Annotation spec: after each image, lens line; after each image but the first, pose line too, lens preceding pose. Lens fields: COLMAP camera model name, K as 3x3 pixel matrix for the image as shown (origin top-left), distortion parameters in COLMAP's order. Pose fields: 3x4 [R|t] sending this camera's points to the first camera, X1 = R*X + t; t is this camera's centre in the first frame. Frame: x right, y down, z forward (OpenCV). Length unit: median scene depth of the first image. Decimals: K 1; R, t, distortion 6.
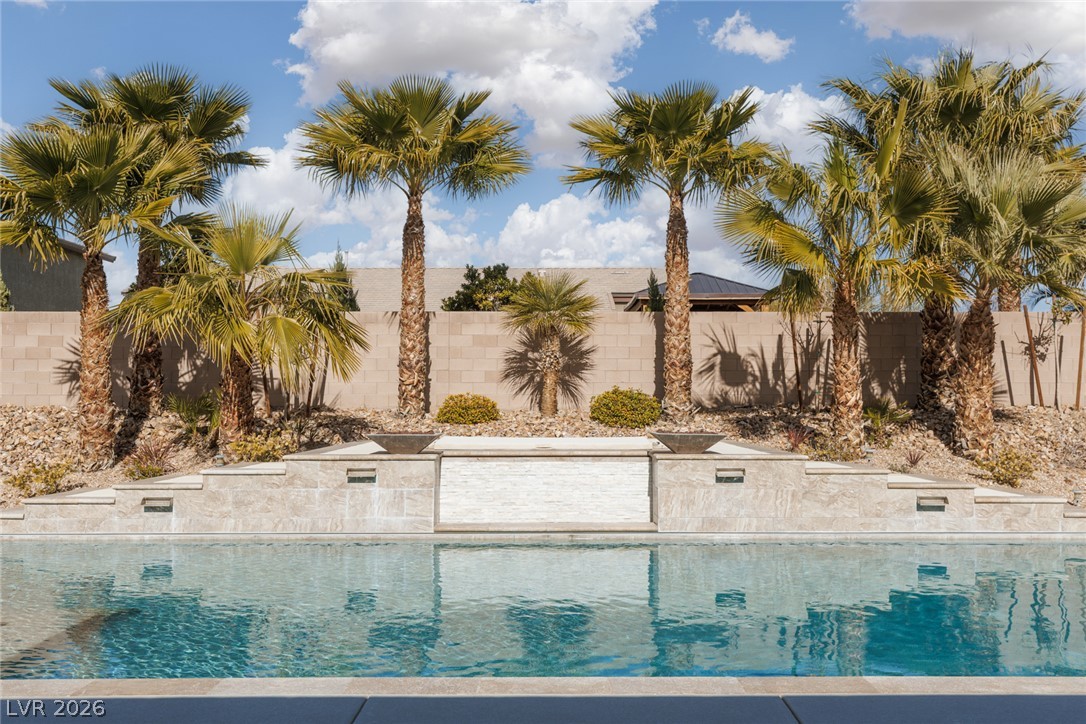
lens RADIAL K [[1051.7, 0, 546.6], [0, 1051.7, 366.4], [0, 0, 1]] dist [0.010910, 0.000000]
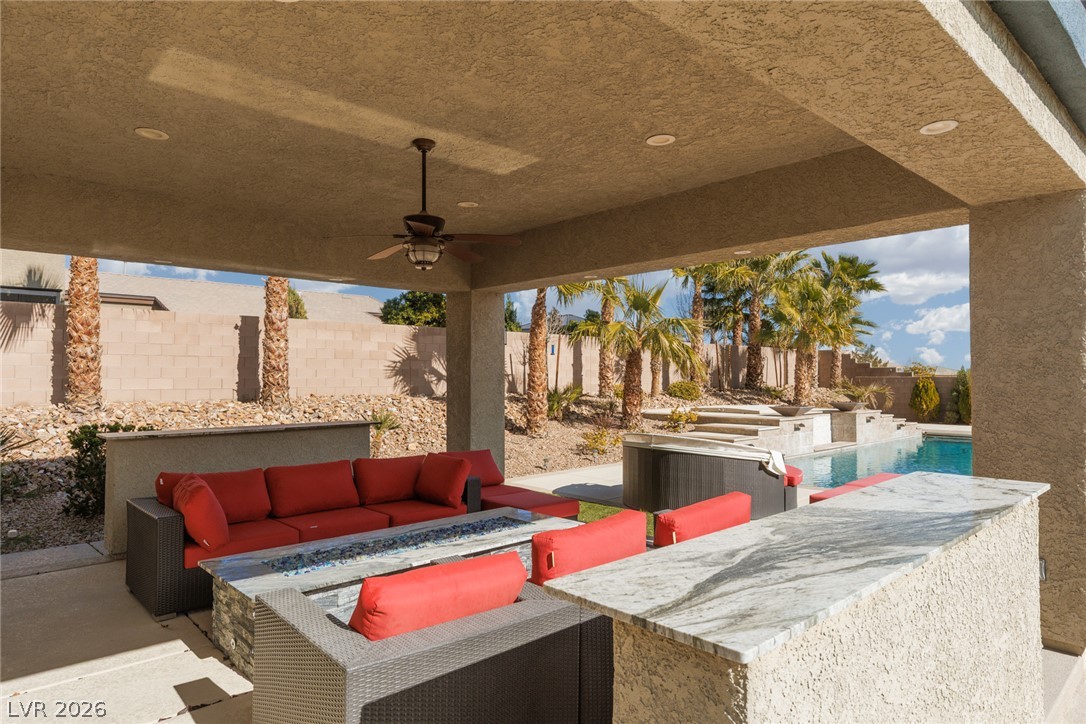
lens RADIAL K [[658.1, 0, 547.0], [0, 658.1, 362.4], [0, 0, 1]] dist [0.003054, 0.000715]
pose [[0.732470, 0.015513, 0.680622, -1.340091], [-0.021812, 0.999762, 0.000687, -0.012714], [-0.680449, -0.015349, 0.732634, 0.371122]]
